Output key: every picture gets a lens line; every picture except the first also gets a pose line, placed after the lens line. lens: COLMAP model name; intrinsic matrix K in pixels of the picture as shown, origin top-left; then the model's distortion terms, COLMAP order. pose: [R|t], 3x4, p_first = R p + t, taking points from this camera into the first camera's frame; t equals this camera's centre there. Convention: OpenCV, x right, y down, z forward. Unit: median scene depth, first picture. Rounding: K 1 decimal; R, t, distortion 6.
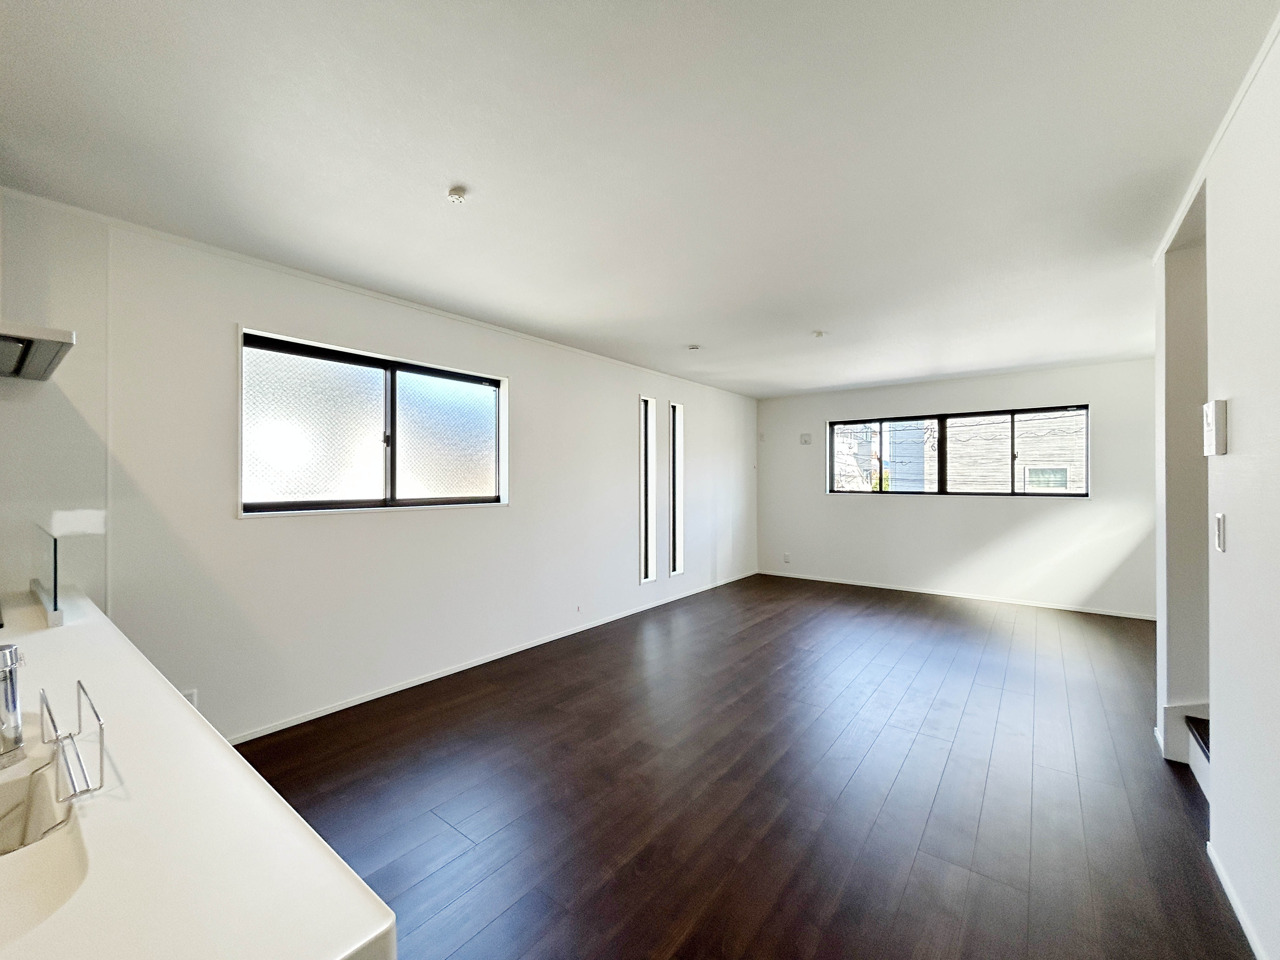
lens RADIAL K [[514.5, 0, 640.9], [0, 514.5, 478.5], [0, 0, 1]] dist [-0.000705, -0.000093]
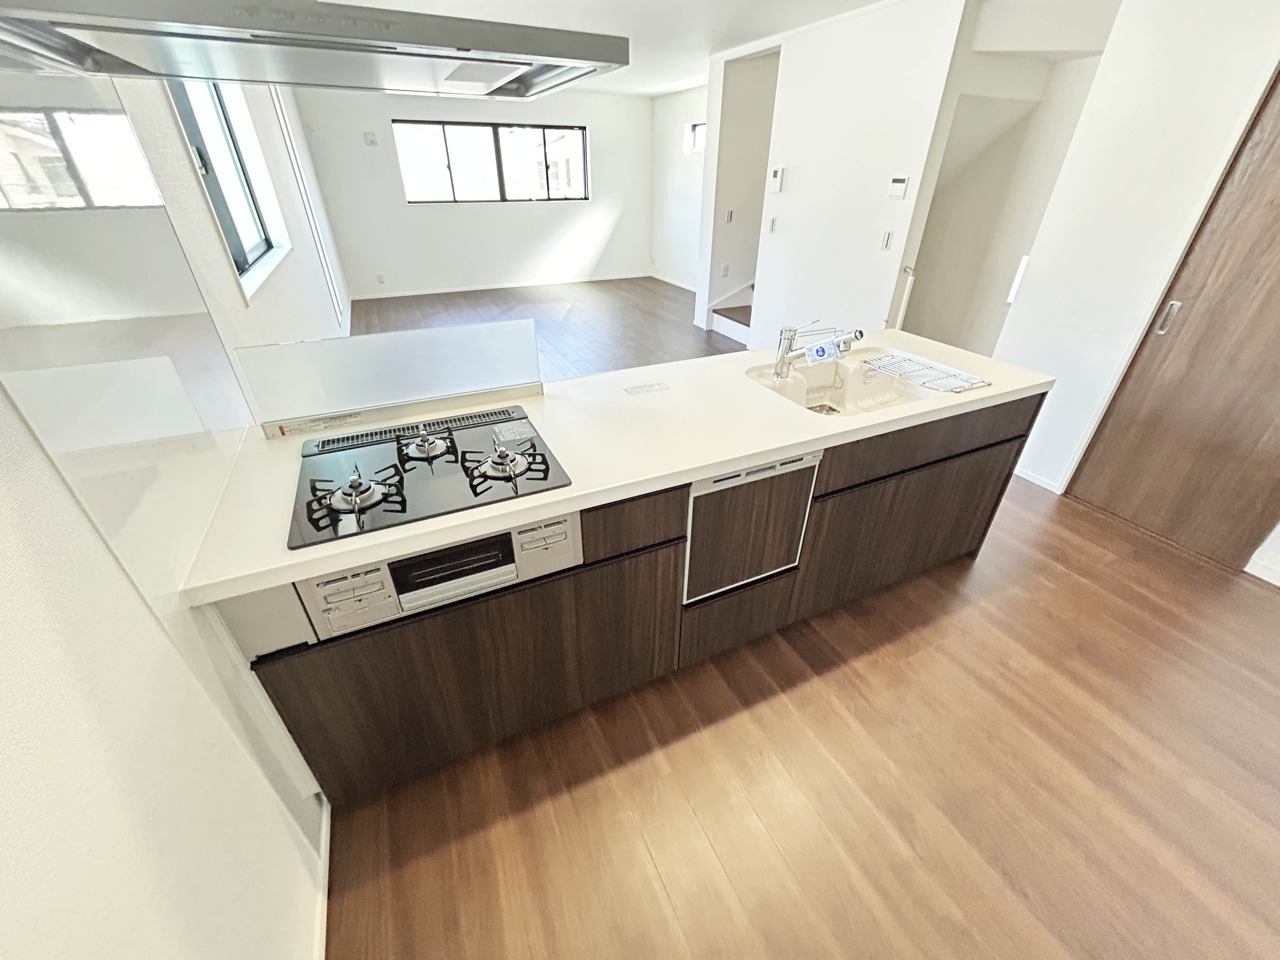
lens RADIAL K [[514.5, 0, 640.9], [0, 514.5, 478.5], [0, 0, 1]] dist [-0.000705, -0.000093]
pose [[0.450884, -0.458709, 0.765696, -0.515738], [-0.003577, 0.856908, 0.515457, -0.037064], [-0.892576, -0.235150, 0.384725, 0.078334]]
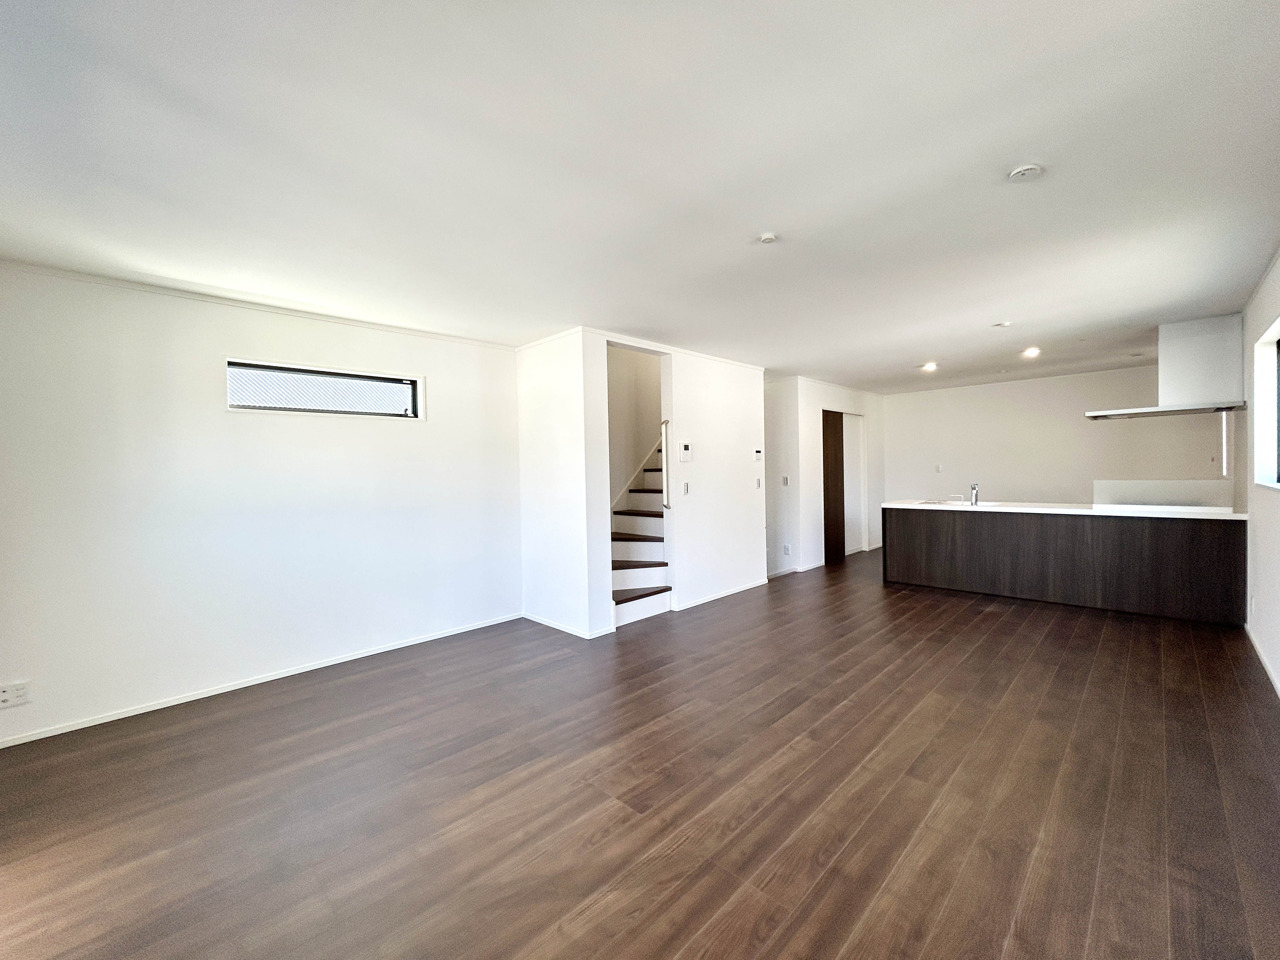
lens RADIAL K [[514.5, 0, 640.9], [0, 514.5, 478.5], [0, 0, 1]] dist [-0.000705, -0.000093]
pose [[-0.991059, 0.019165, 0.132040, 0.275903], [0.021758, 0.999597, 0.018228, 0.000000], [-0.131637, 0.020938, -0.991077, 1.095931]]
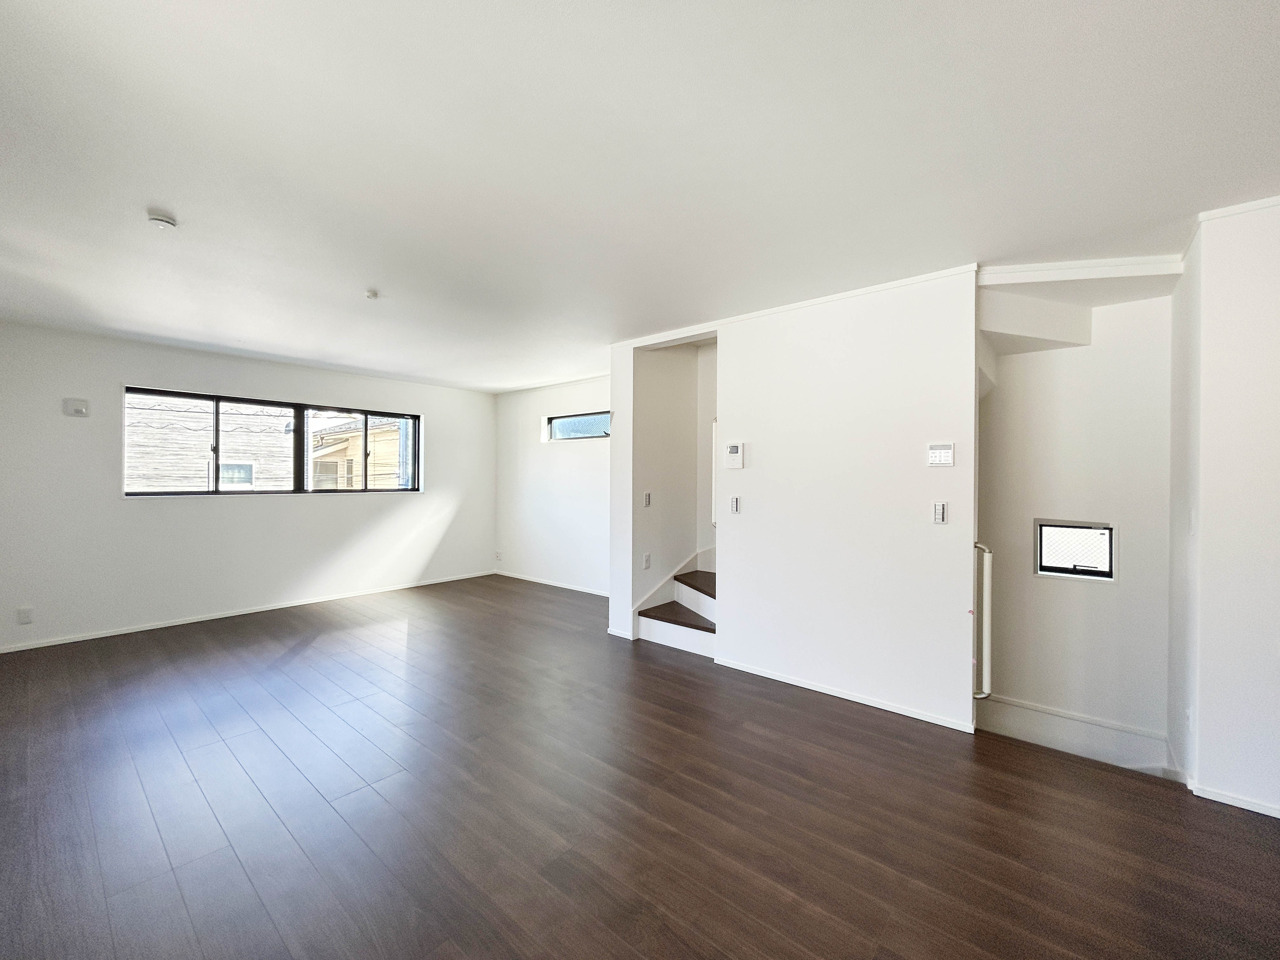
lens RADIAL K [[514.5, 0, 640.9], [0, 514.5, 478.5], [0, 0, 1]] dist [-0.000705, -0.000093]
pose [[0.039193, -0.001652, 0.999230, -0.287469], [-0.005331, 0.999984, 0.001862, 0.001050], [-0.999217, -0.005400, 0.039184, 0.370564]]
